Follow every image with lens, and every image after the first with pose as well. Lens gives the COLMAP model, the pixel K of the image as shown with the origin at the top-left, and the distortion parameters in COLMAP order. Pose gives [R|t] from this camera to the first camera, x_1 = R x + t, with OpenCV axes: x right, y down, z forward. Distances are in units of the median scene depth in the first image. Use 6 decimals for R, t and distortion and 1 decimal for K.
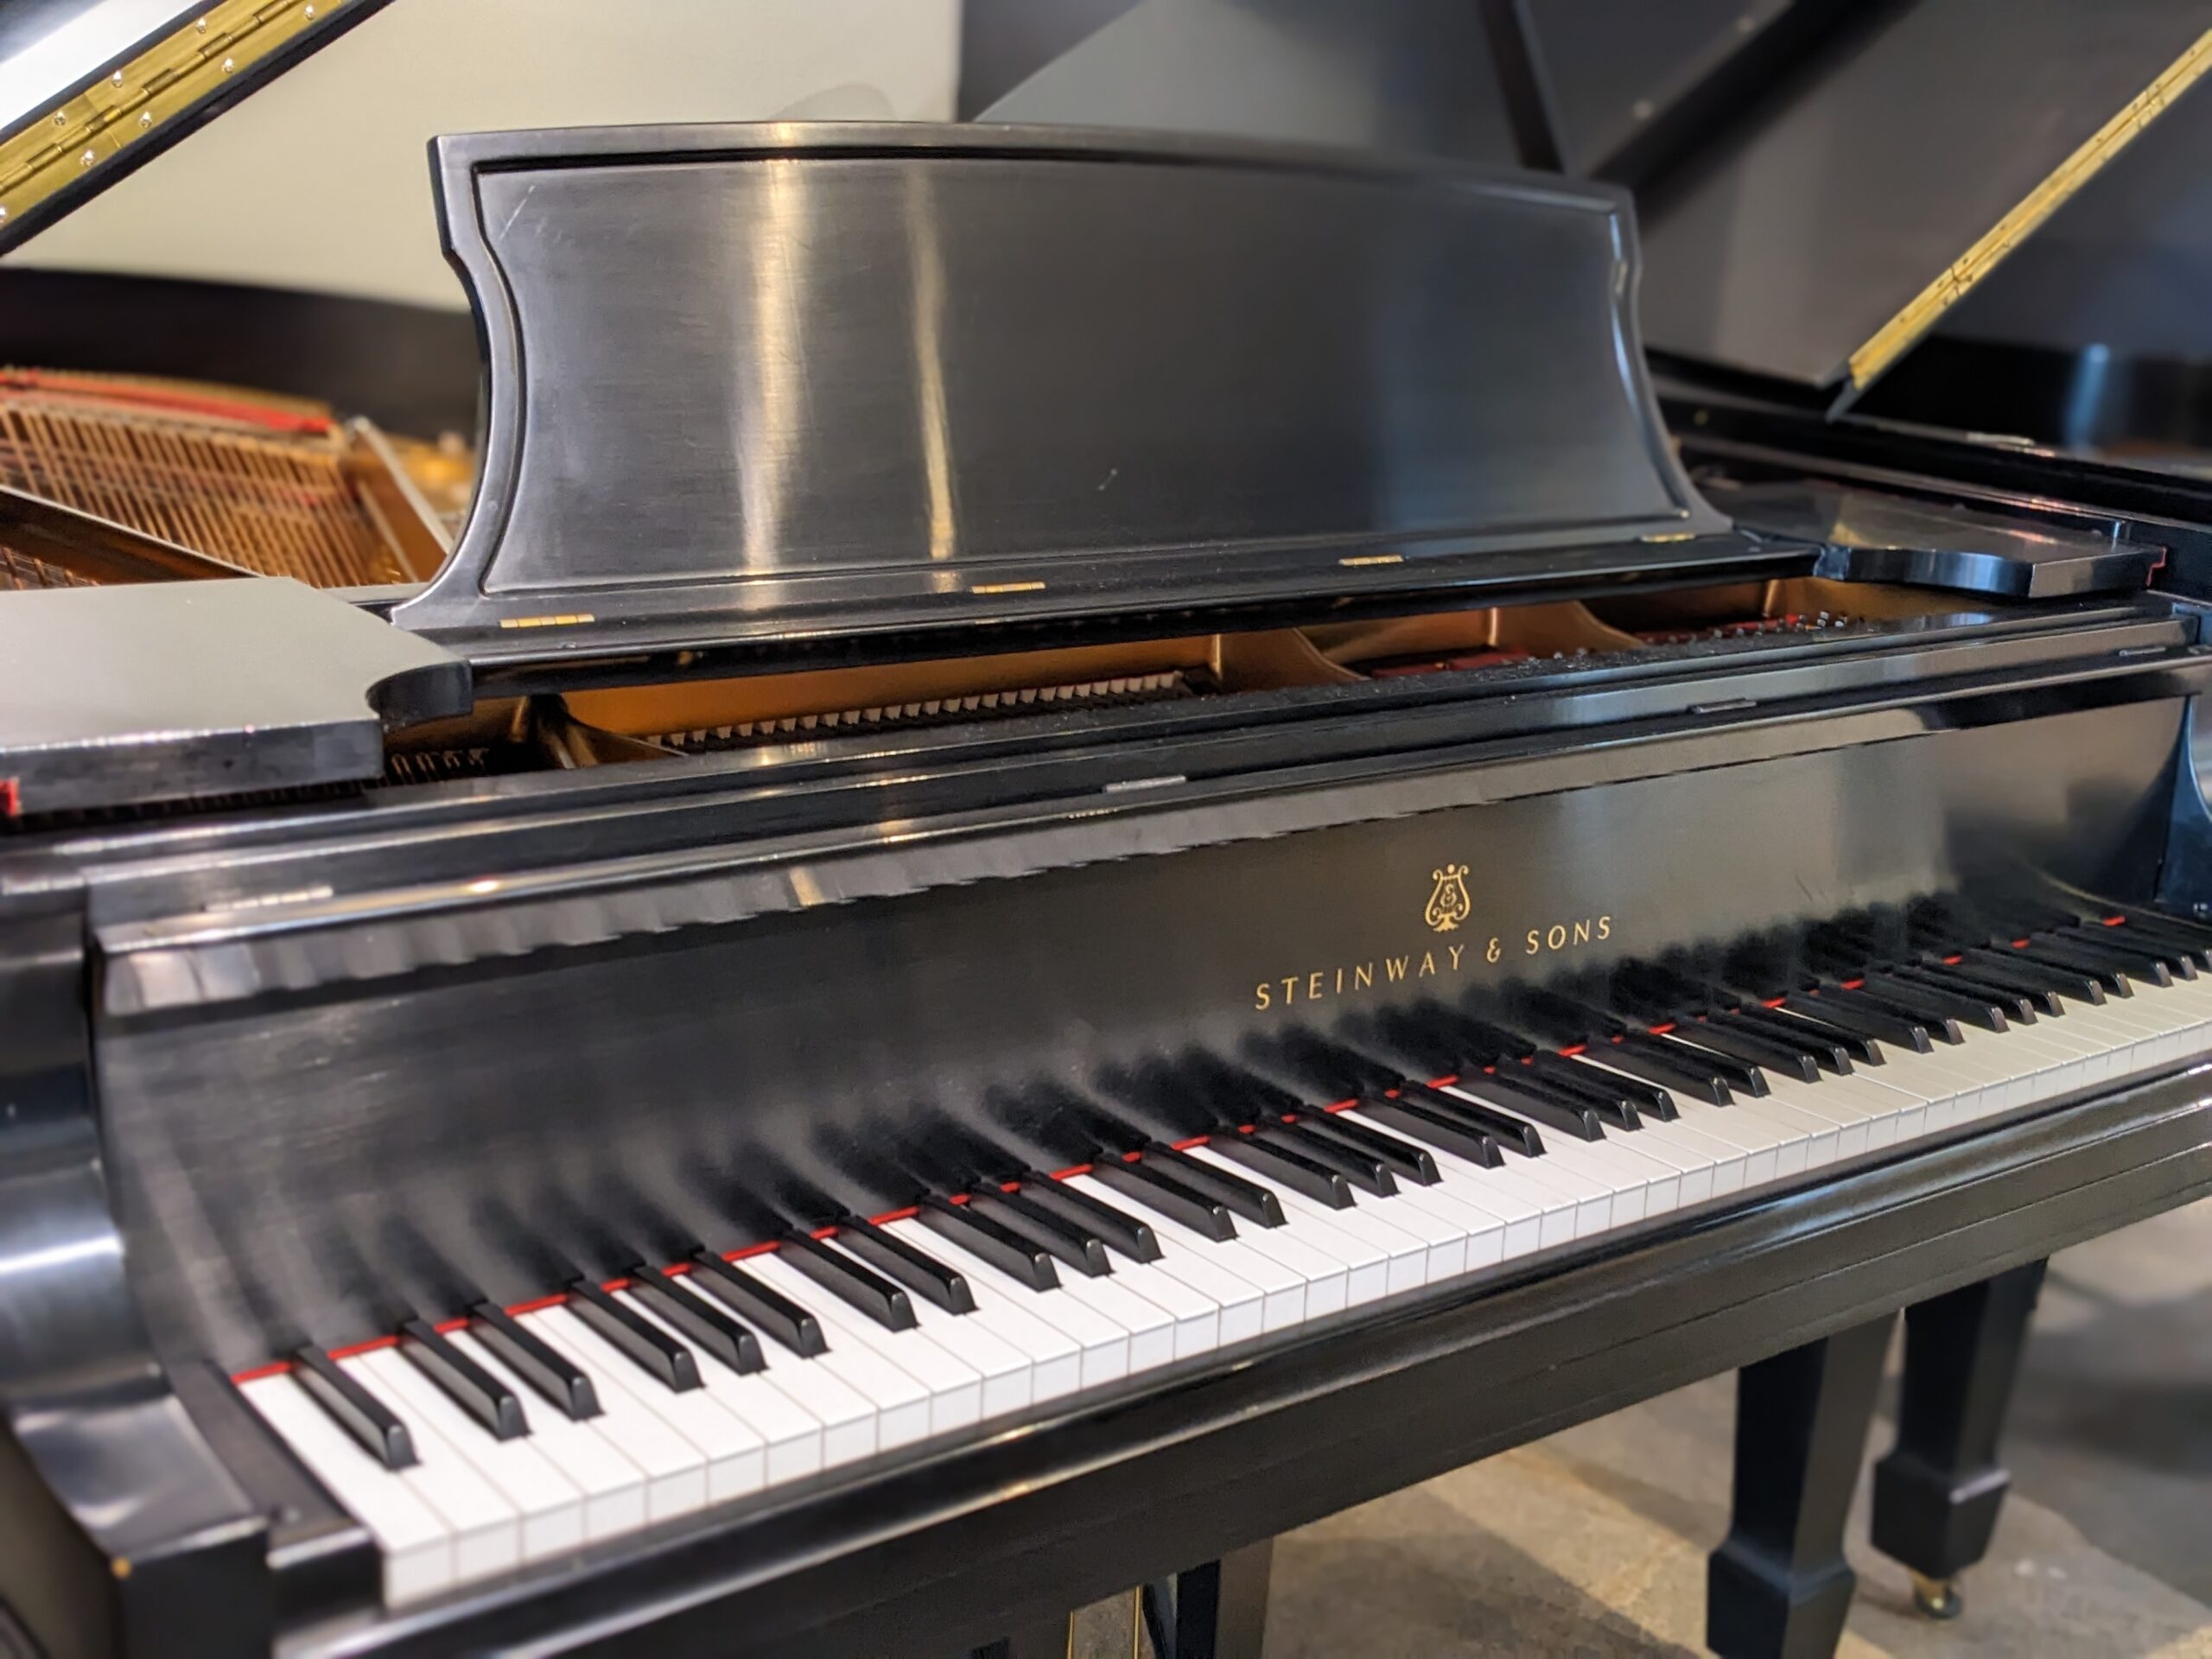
lens RADIAL K [[2523.5, 0, 1106.0], [0, 2523.5, 829.5], [0, 0, 1]] dist [0.003361, 0.000702]
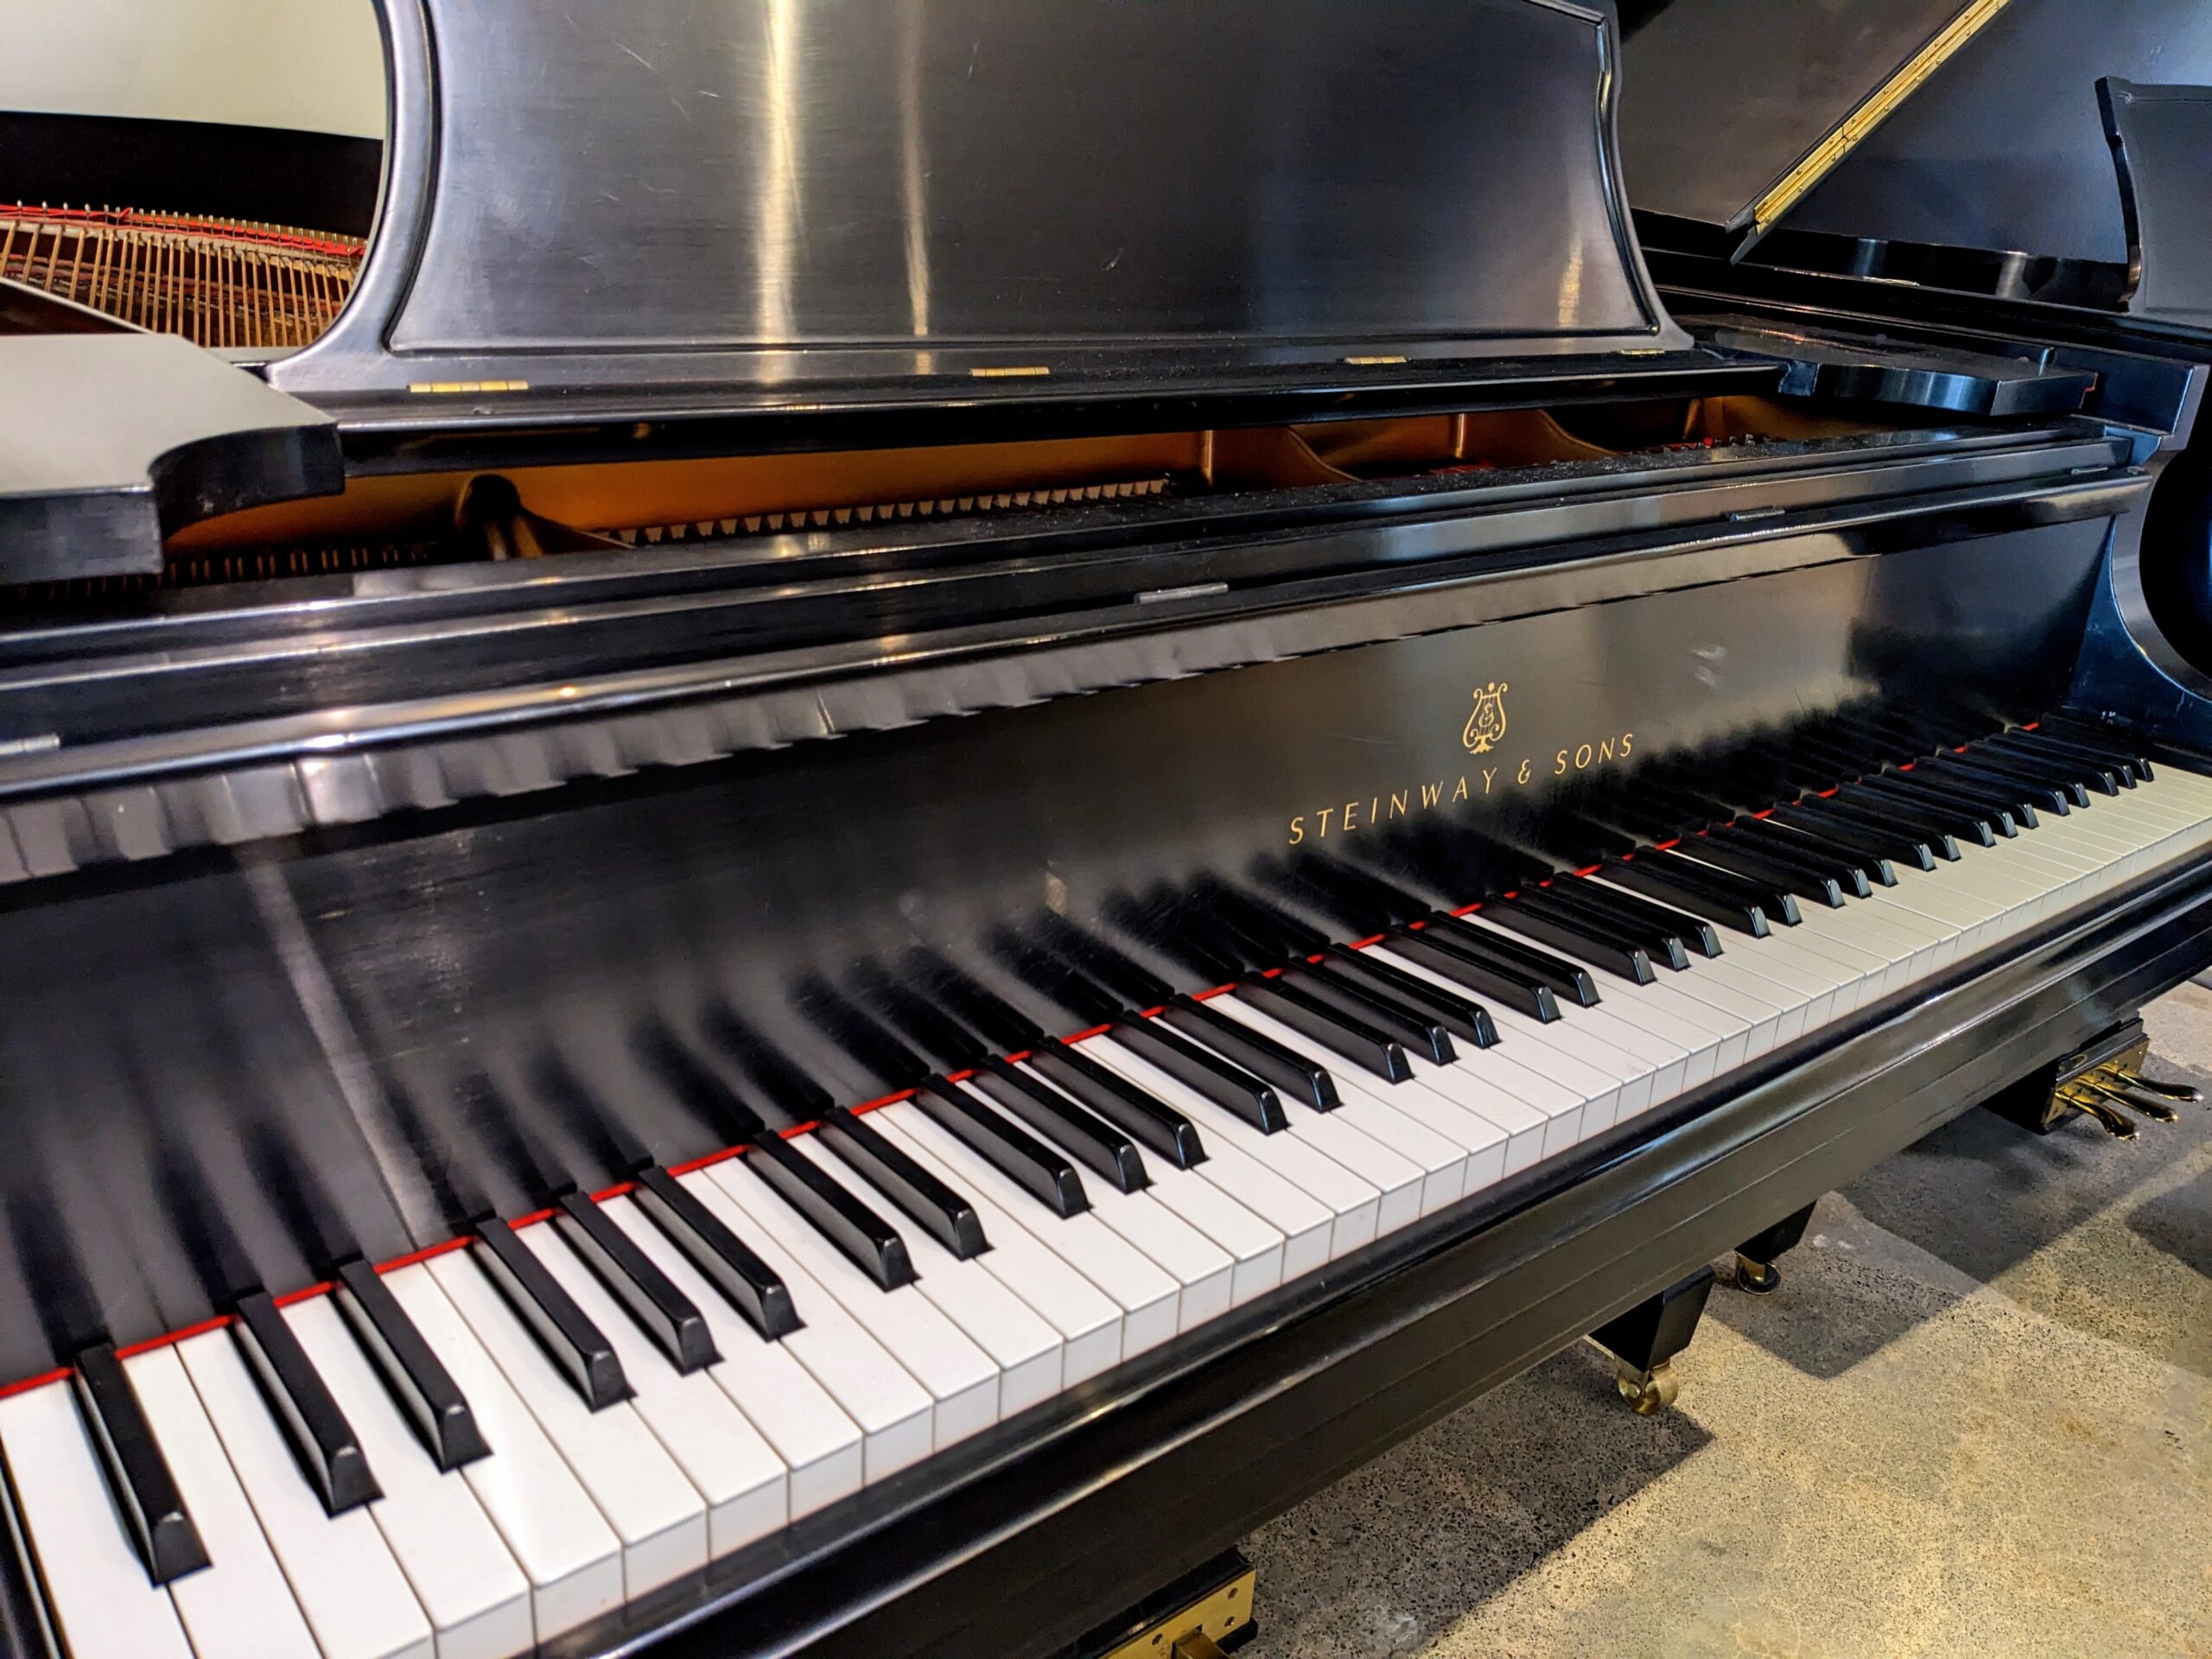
lens RADIAL K [[1704.3, 0, 1106.0], [0, 1704.3, 829.5], [0, 0, 1]] dist [0.061733, -0.130437]
pose [[0.999136, 0.005452, 0.041208, -0.029844], [-0.010516, 0.992263, 0.123710, -0.008508], [-0.040215, -0.124036, 0.991462, 0.378298]]
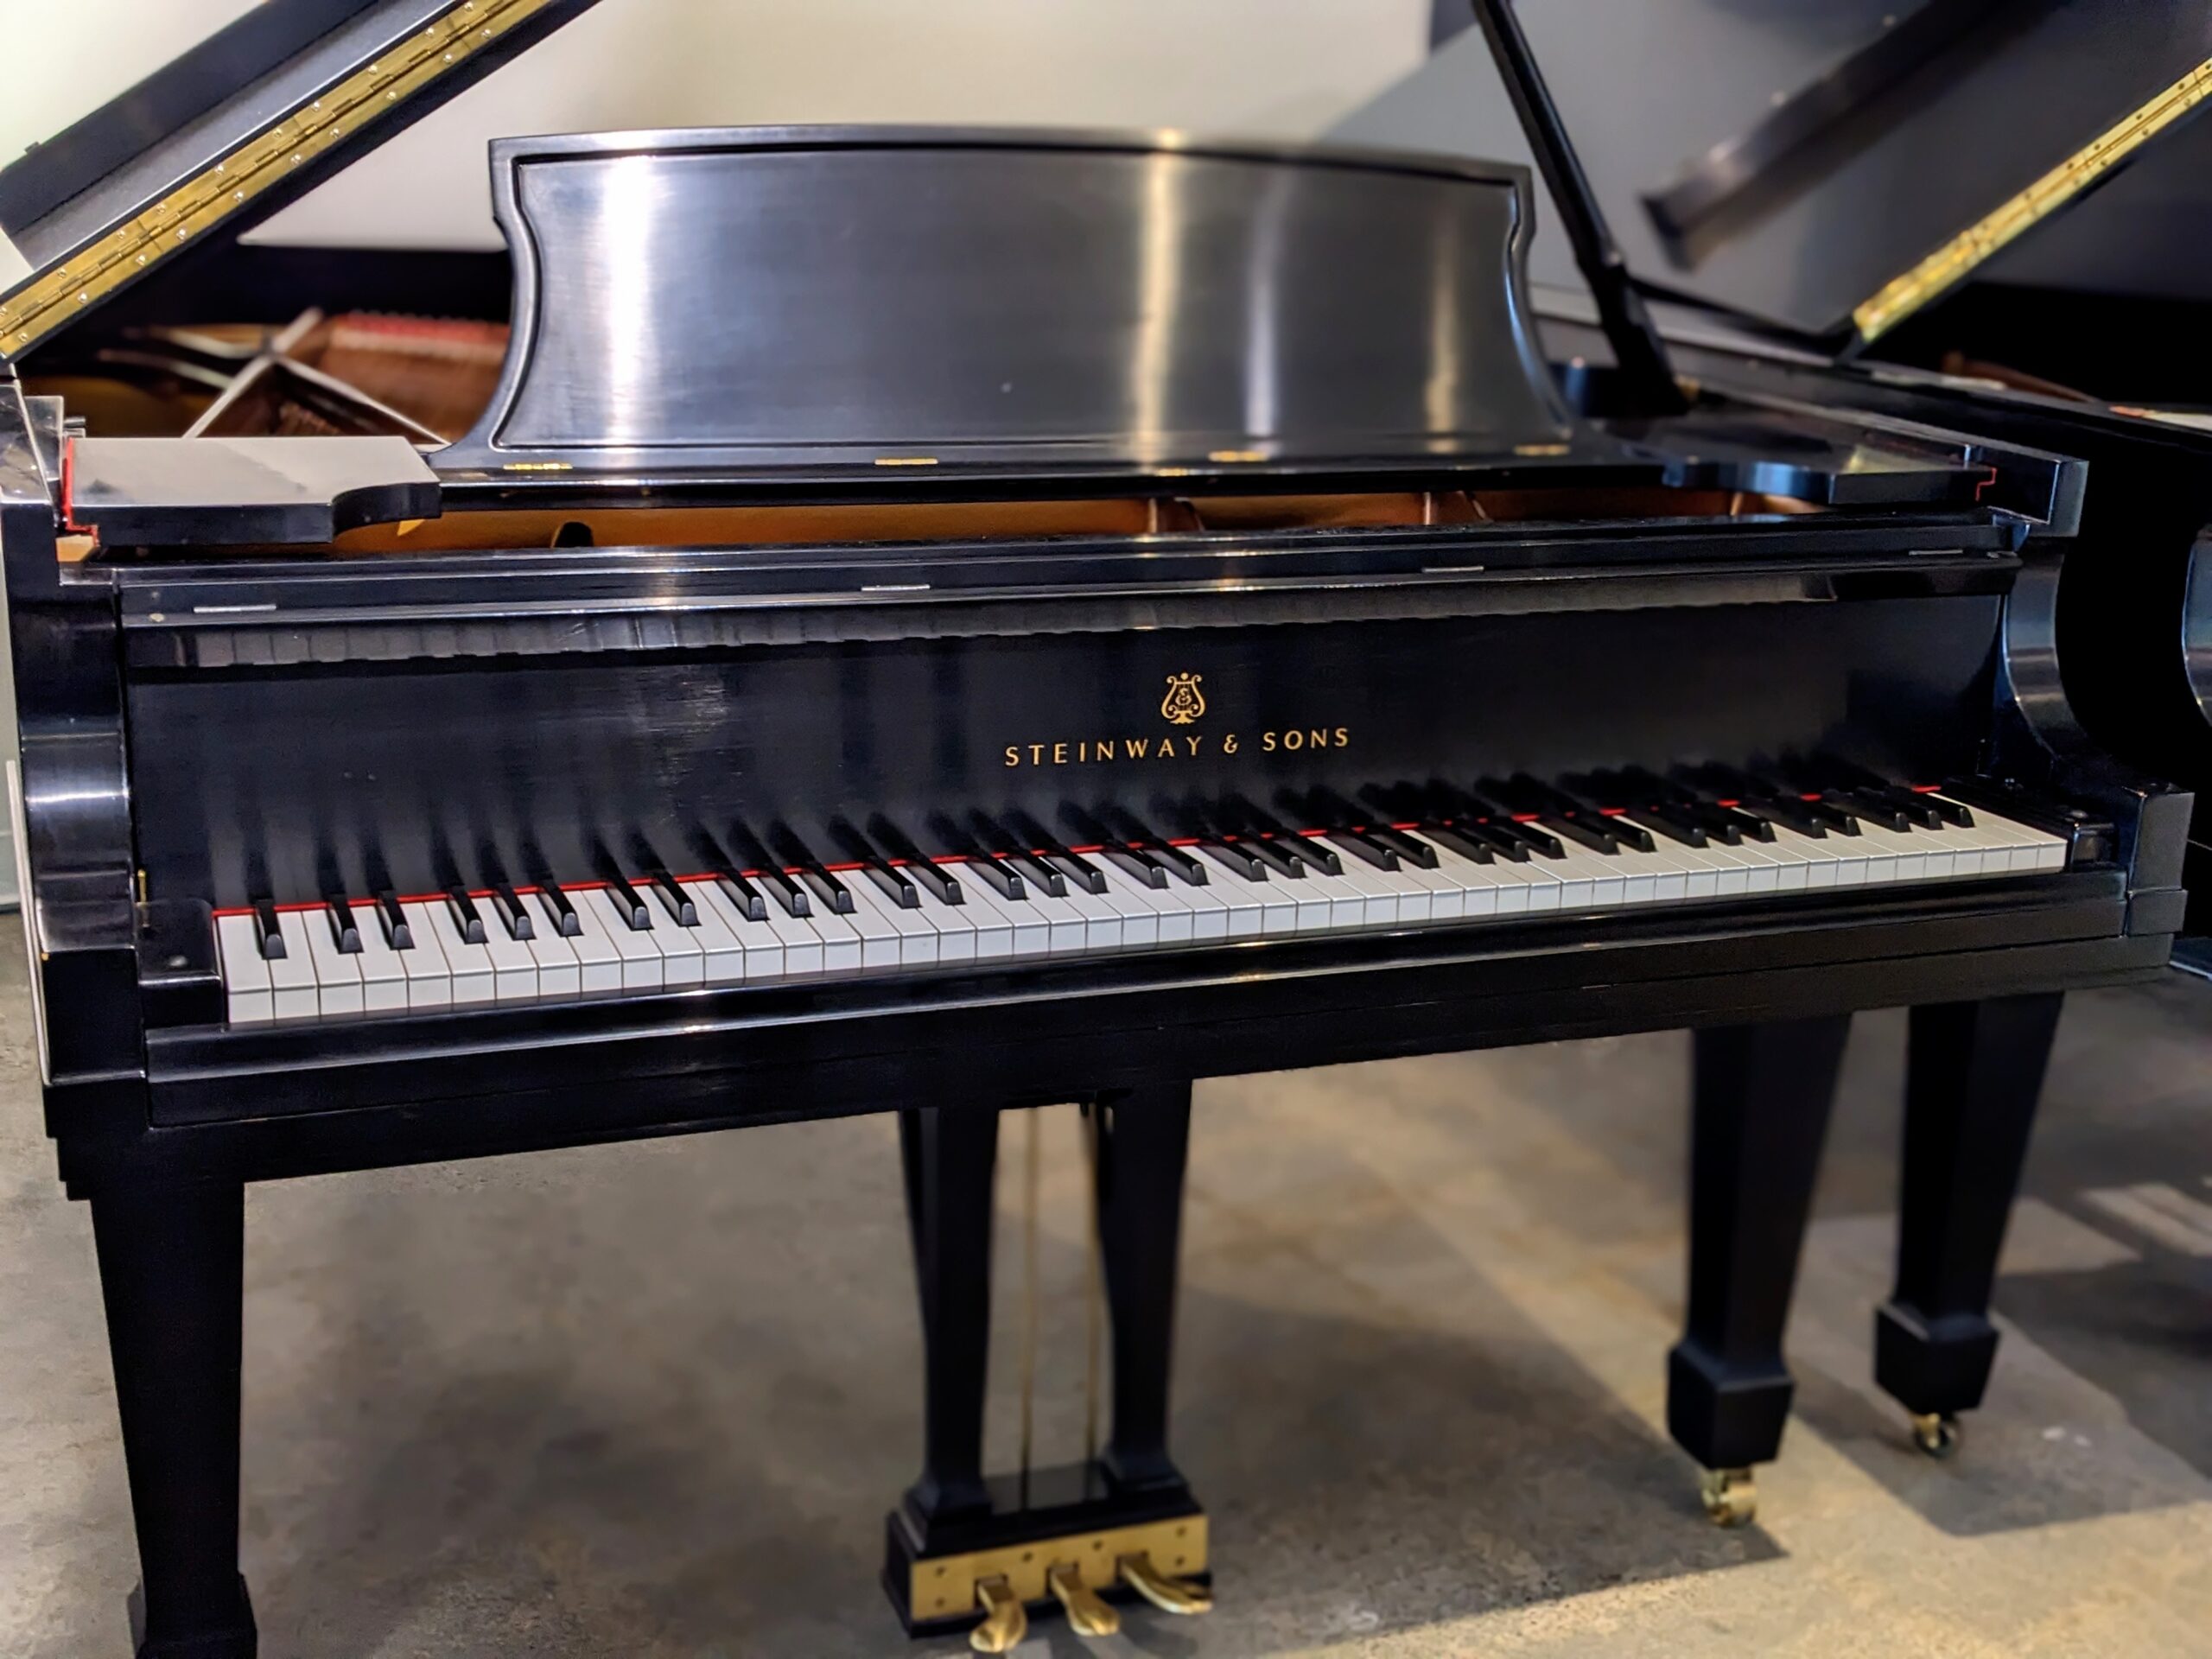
lens RADIAL K [[2523.5, 0, 1106.0], [0, 2523.5, 829.5], [0, 0, 1]] dist [0.003361, 0.000702]
pose [[0.957113, 0.056263, -0.284199, 0.478591], [-0.057281, 0.998347, 0.004734, 0.092037], [0.283996, 0.011748, 0.958754, -0.282123]]
